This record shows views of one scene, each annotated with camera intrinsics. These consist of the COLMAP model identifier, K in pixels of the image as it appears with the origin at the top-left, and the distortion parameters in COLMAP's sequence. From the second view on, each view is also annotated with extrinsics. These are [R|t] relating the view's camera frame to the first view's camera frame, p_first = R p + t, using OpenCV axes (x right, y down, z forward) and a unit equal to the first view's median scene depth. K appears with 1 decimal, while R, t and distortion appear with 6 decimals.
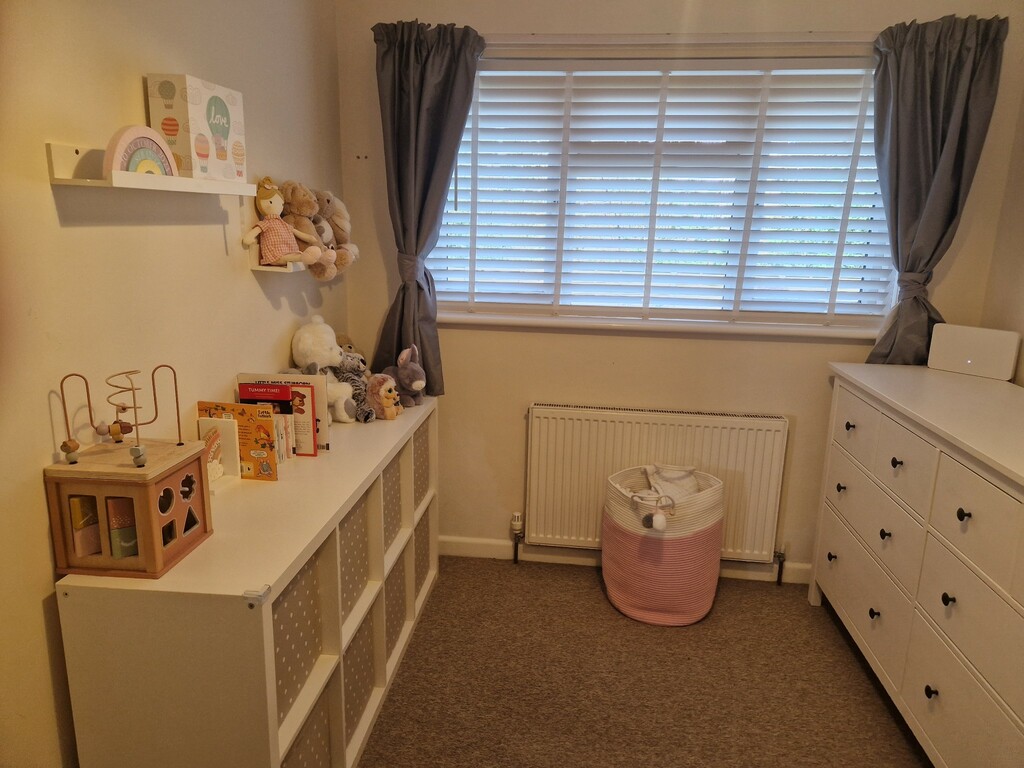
lens RADIAL K [[682.3, 0, 512.5], [0, 682.3, 375.9], [0, 0, 1]] dist [0.093832, -0.078141]
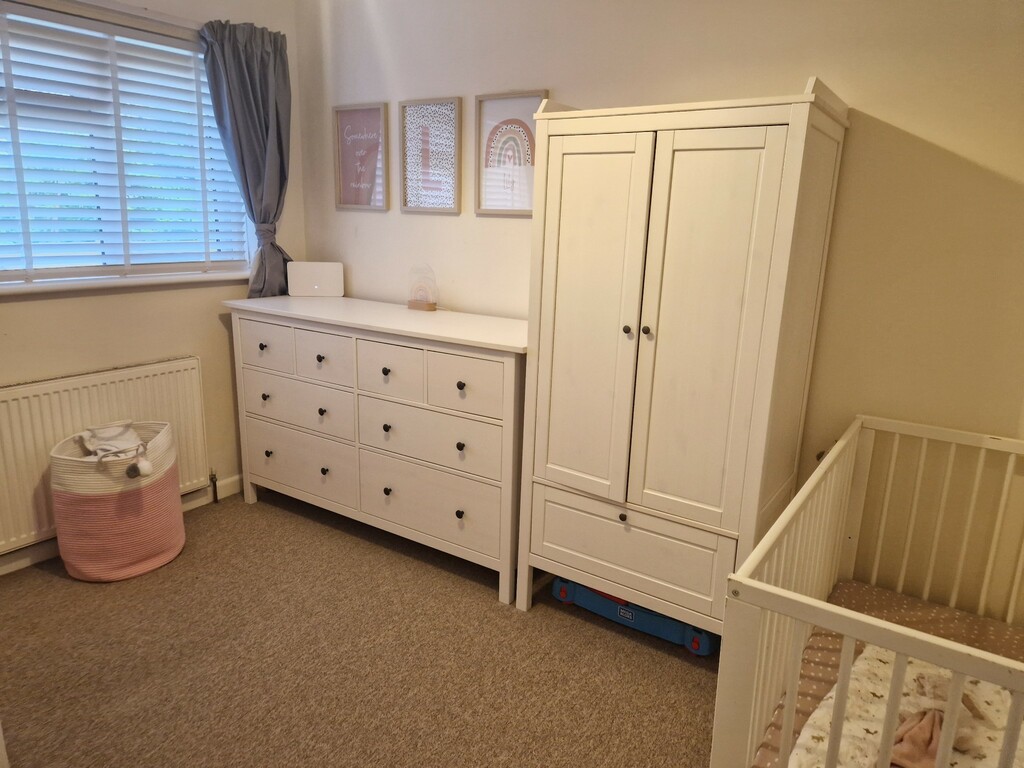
lens RADIAL K [[701.7, 0, 511.1], [0, 701.7, 381.4], [0, 0, 1]] dist [0.071916, -0.072866]
pose [[0.472133, -0.213980, 0.855163, -0.385492], [0.179841, 0.973070, 0.144193, 0.027853], [-0.862988, 0.085715, 0.497901, -0.020749]]
